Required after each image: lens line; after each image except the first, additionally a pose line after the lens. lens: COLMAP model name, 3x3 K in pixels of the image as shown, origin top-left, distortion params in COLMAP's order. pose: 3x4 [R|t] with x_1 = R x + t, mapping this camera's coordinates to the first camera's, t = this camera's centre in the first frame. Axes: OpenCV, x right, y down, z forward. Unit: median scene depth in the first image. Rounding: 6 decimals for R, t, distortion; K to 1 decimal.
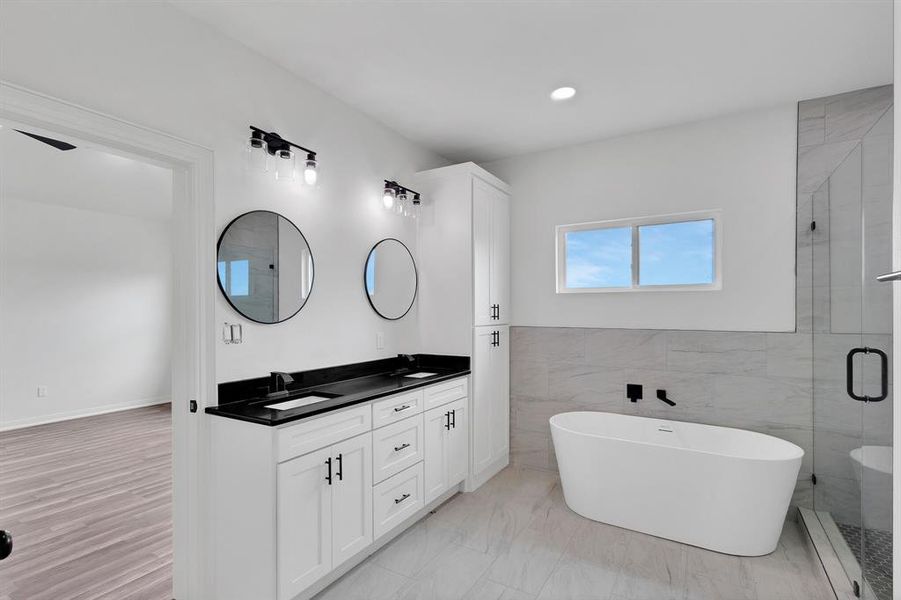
lens RADIAL K [[424.8, 0, 450.0], [0, 424.8, 308.6], [0, 0, 1]] dist [-0.002013, -0.002341]
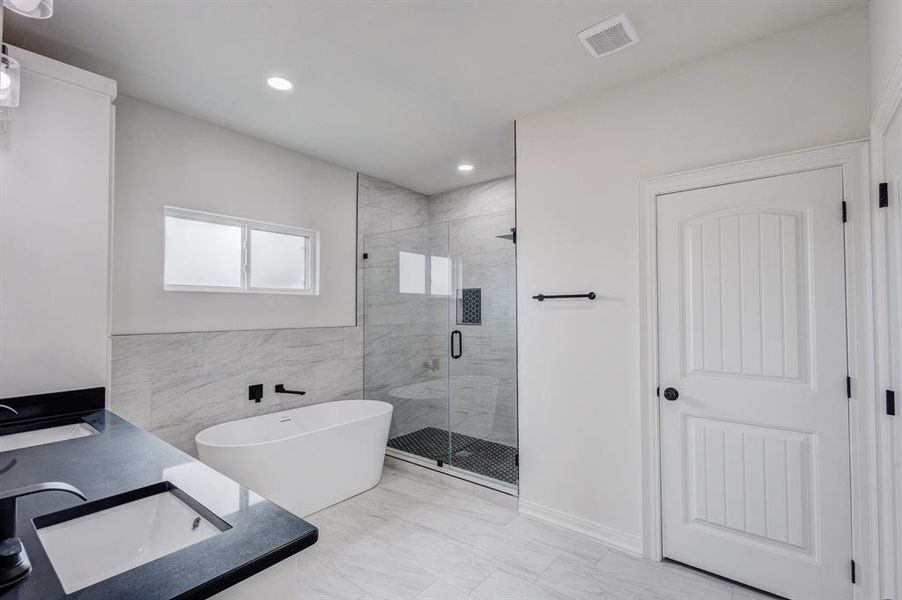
lens RADIAL K [[413.7, 0, 447.2], [0, 413.7, 295.9], [0, 0, 1]] dist [0.004030, 0.000963]
pose [[0.155517, 0.031575, 0.987329, -0.513798], [-0.002287, 0.999498, -0.031604, -0.003524], [-0.987831, 0.002657, 0.155511, 0.426673]]
